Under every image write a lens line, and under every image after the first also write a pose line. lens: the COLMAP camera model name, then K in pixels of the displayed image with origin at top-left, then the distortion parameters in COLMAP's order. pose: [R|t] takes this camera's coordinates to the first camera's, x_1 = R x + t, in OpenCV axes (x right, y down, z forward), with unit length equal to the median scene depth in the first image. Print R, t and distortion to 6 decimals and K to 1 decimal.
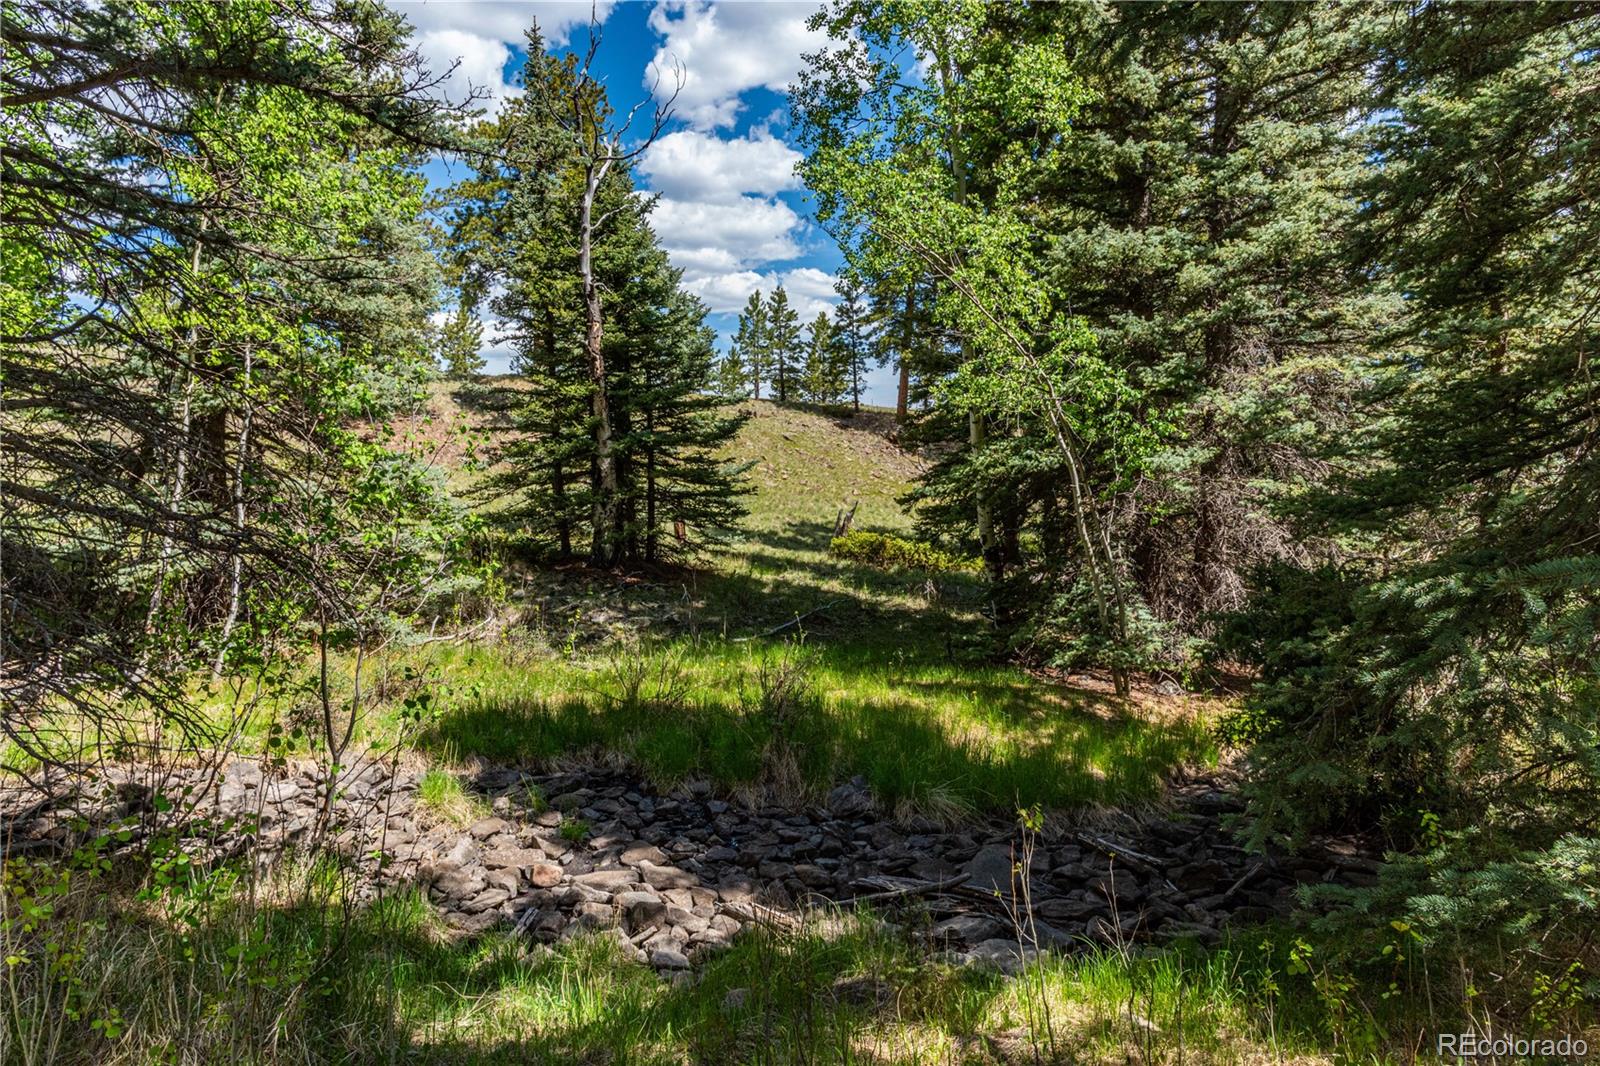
lens RADIAL K [[1118.3, 0, 800.0], [0, 1118.3, 534.2], [0, 0, 1]] dist [0.001153, 0.000207]
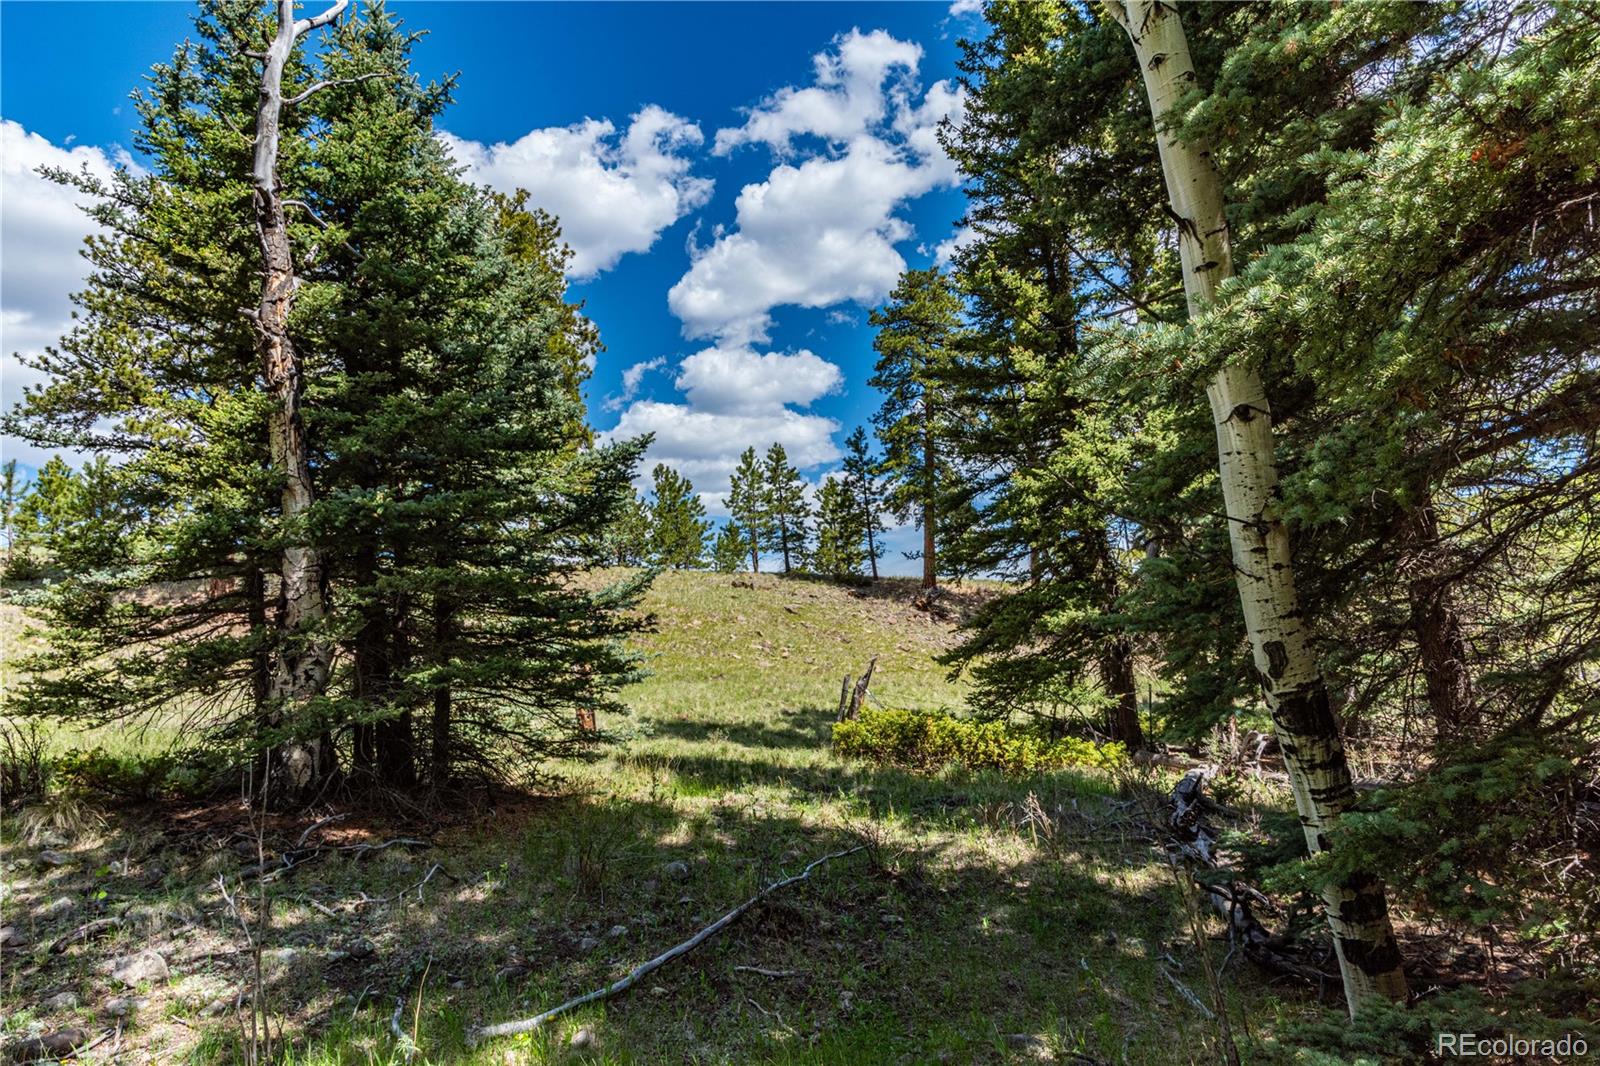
lens RADIAL K [[1118.3, 0, 796.6], [0, 1118.3, 531.7], [0, 0, 1]] dist [0.001153, 0.000207]
pose [[0.998070, -0.058569, -0.020658, 0.013663], [0.053860, 0.981887, -0.181653, 0.005254], [0.030923, 0.180189, 0.983146, 0.204009]]
